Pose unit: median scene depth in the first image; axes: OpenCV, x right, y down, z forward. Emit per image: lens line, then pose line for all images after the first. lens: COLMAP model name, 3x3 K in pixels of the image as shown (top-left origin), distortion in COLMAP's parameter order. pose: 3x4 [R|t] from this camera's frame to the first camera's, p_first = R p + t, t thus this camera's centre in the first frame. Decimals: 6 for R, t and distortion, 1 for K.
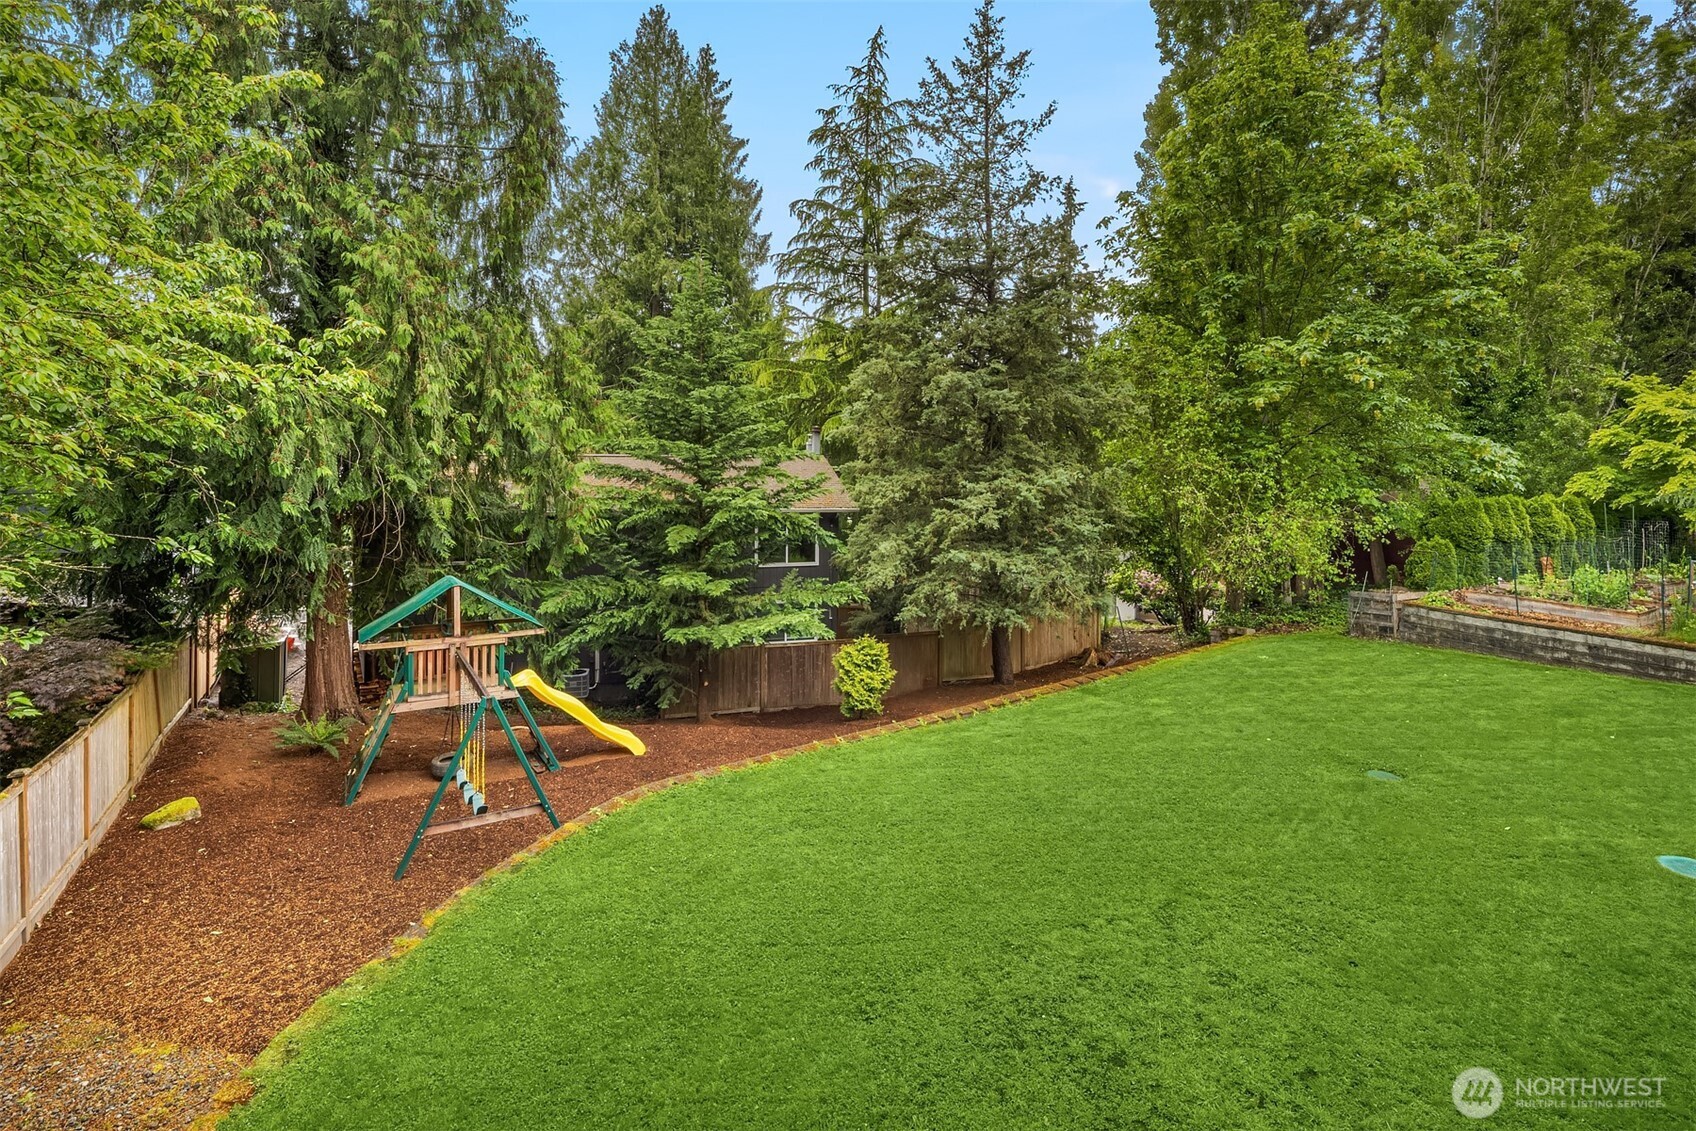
lens RADIAL K [[820.8, 0, 847.3], [0, 820.8, 472.4], [0, 0, 1]] dist [0.001633, -0.002273]
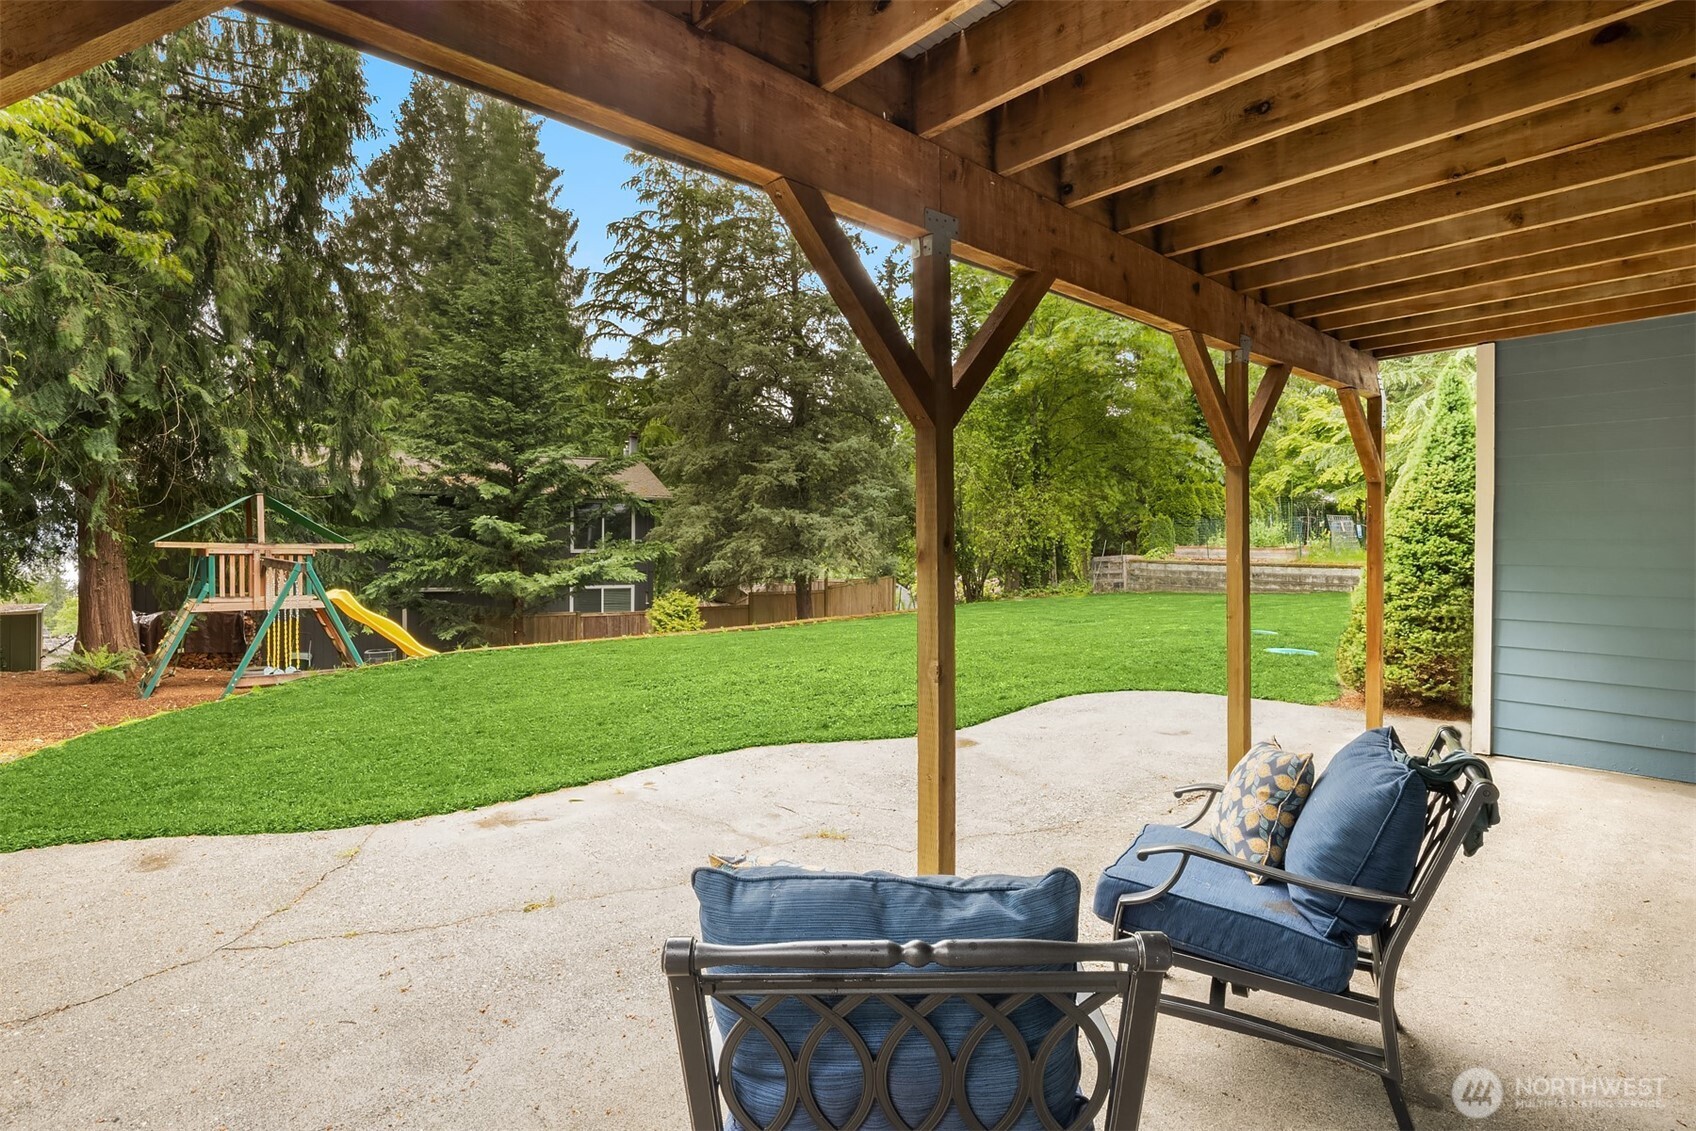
lens RADIAL K [[820.8, 0, 847.4], [0, 820.8, 558.2], [0, 0, 1]] dist [0.001633, -0.002273]
pose [[0.978699, -0.006516, 0.205197, 0.020681], [0.003347, 0.999870, 0.015786, 0.142573], [-0.205273, -0.014763, 0.978593, -0.105618]]
